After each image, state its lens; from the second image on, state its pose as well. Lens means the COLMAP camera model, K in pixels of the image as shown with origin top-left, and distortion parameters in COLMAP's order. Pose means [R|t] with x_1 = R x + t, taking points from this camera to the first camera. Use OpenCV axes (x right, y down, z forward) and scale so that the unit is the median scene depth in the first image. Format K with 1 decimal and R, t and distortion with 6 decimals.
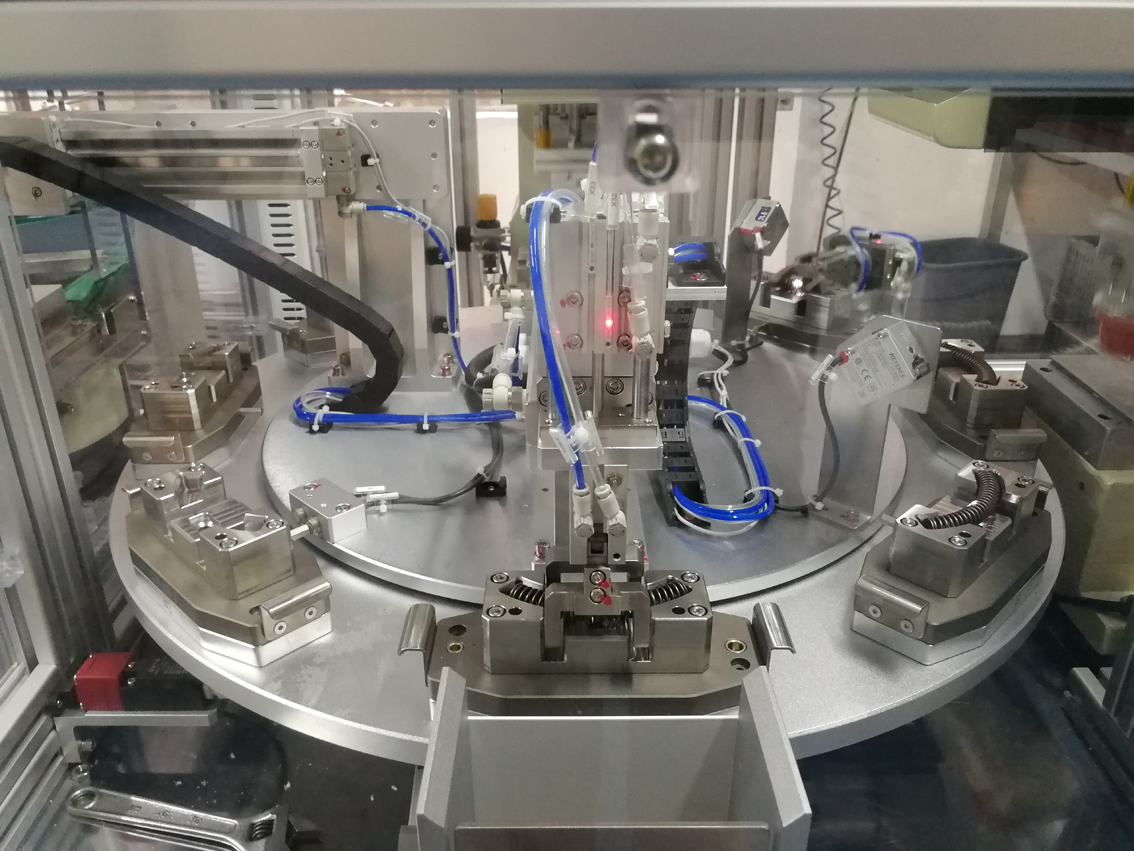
lens RADIAL K [[920.1, 0, 567.0], [0, 920.1, 425.5], [0, 0, 1]] dist [0.002052, -0.017143]
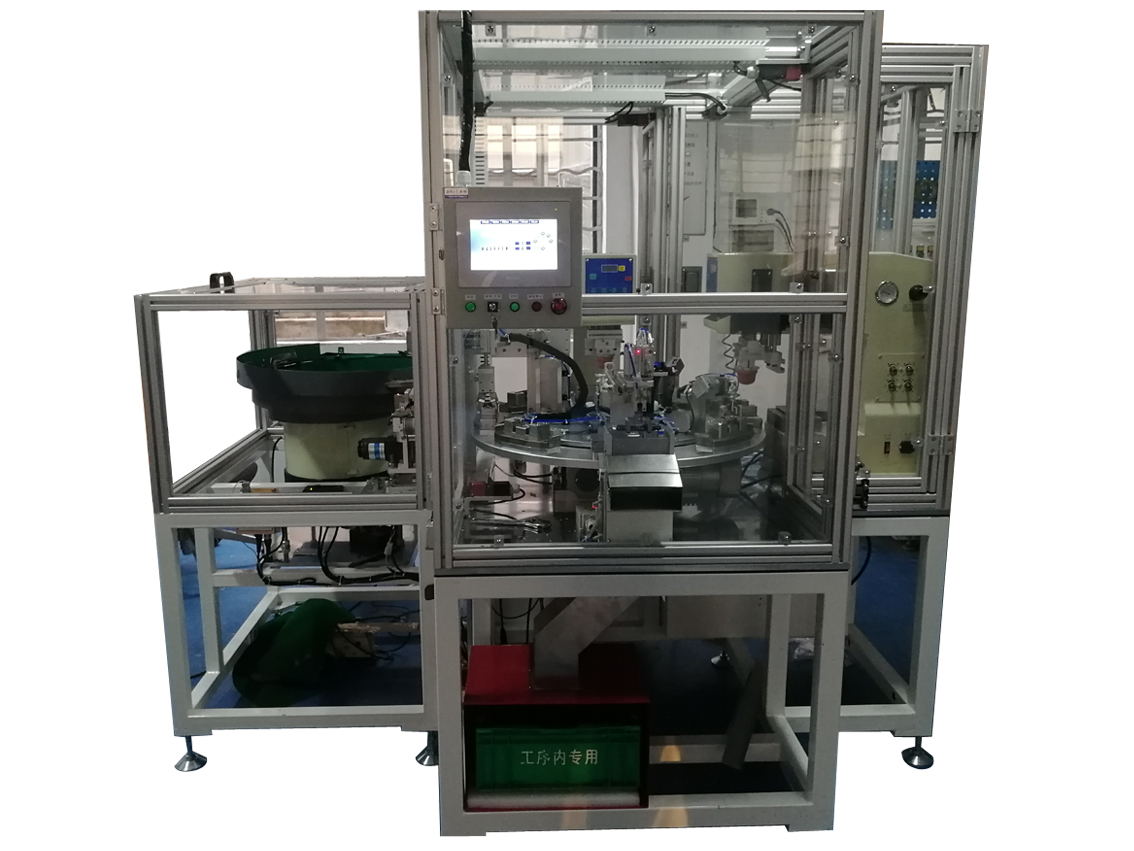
lens RADIAL K [[920.1, 0, 567.0], [0, 920.1, 425.5], [0, 0, 1]] dist [0.002052, -0.017143]
pose [[0.999169, -0.005127, 0.040445, -0.324148], [0.014974, 0.968876, -0.247095, 0.890980], [-0.037920, 0.247495, 0.968147, -2.278564]]
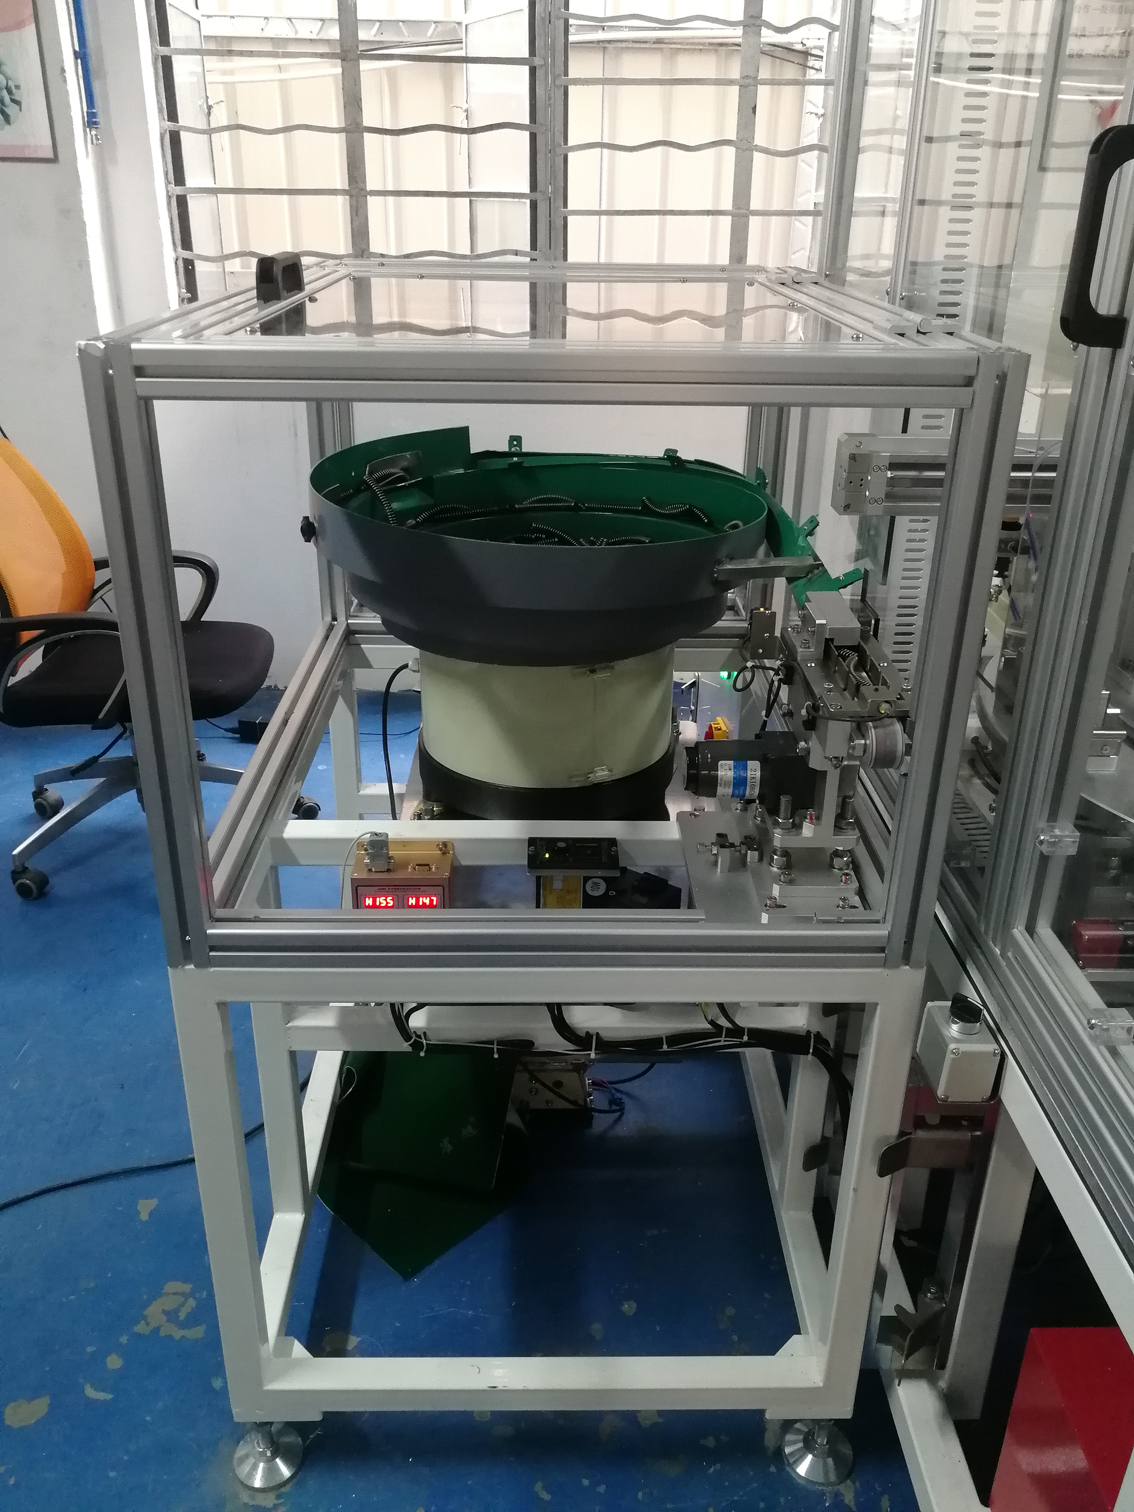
lens RADIAL K [[1226.9, 0, 567.0], [0, 1226.9, 756.0], [0, 0, 1]] dist [0.002052, -0.017143]
pose [[0.999328, 0.010079, 0.035252, -1.239041], [-0.009916, 0.999939, -0.004812, 0.059416], [-0.035298, 0.004459, 0.999367, -0.521866]]
